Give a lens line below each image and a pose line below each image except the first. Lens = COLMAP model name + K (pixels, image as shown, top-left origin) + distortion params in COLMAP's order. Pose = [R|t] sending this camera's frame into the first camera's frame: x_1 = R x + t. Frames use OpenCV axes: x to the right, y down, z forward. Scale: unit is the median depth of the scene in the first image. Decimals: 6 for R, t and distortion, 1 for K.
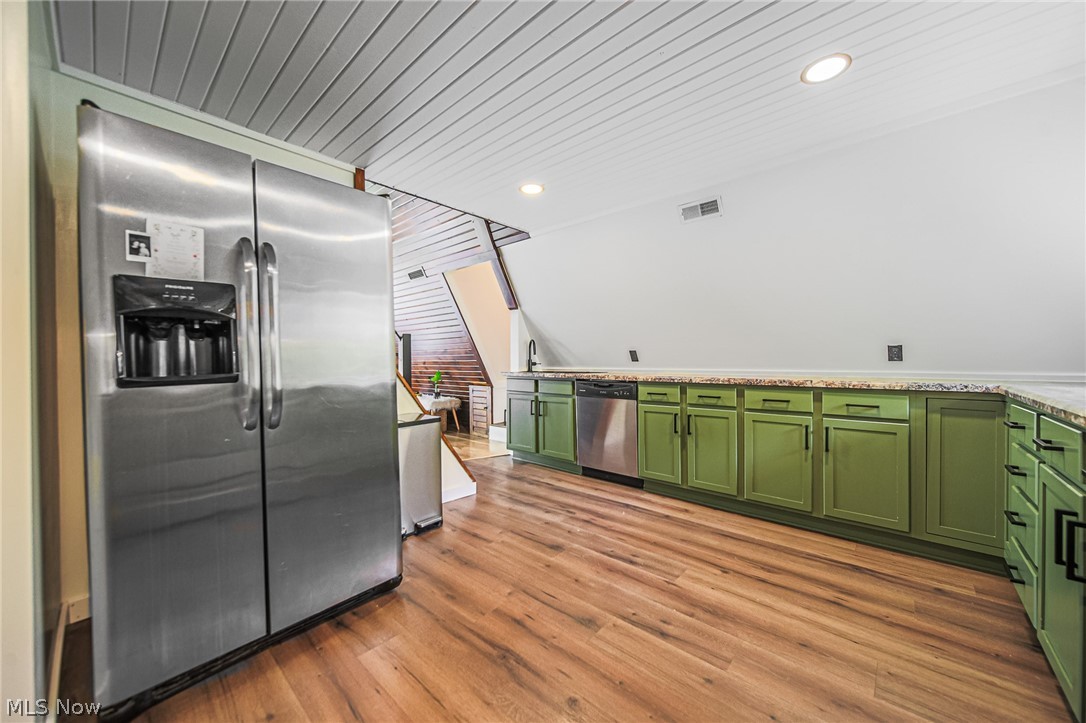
lens RADIAL K [[404.2, 0, 540.8], [0, 404.2, 360.9], [0, 0, 1]] dist [-0.000968, -0.000177]
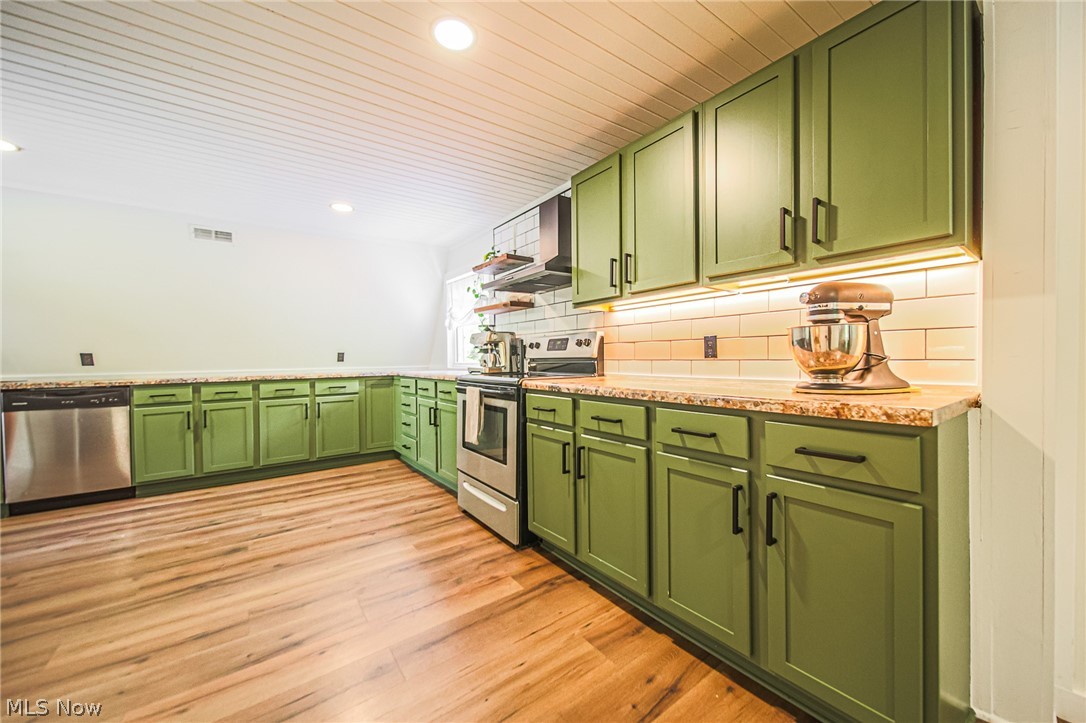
lens RADIAL K [[404.2, 0, 540.9], [0, 404.2, 359.3], [0, 0, 1]] dist [-0.000968, -0.000177]
pose [[0.219635, -0.001431, 0.975581, -0.652206], [0.014459, 0.999894, -0.001788, 0.006022], [-0.975475, 0.014499, 0.219633, -0.219342]]
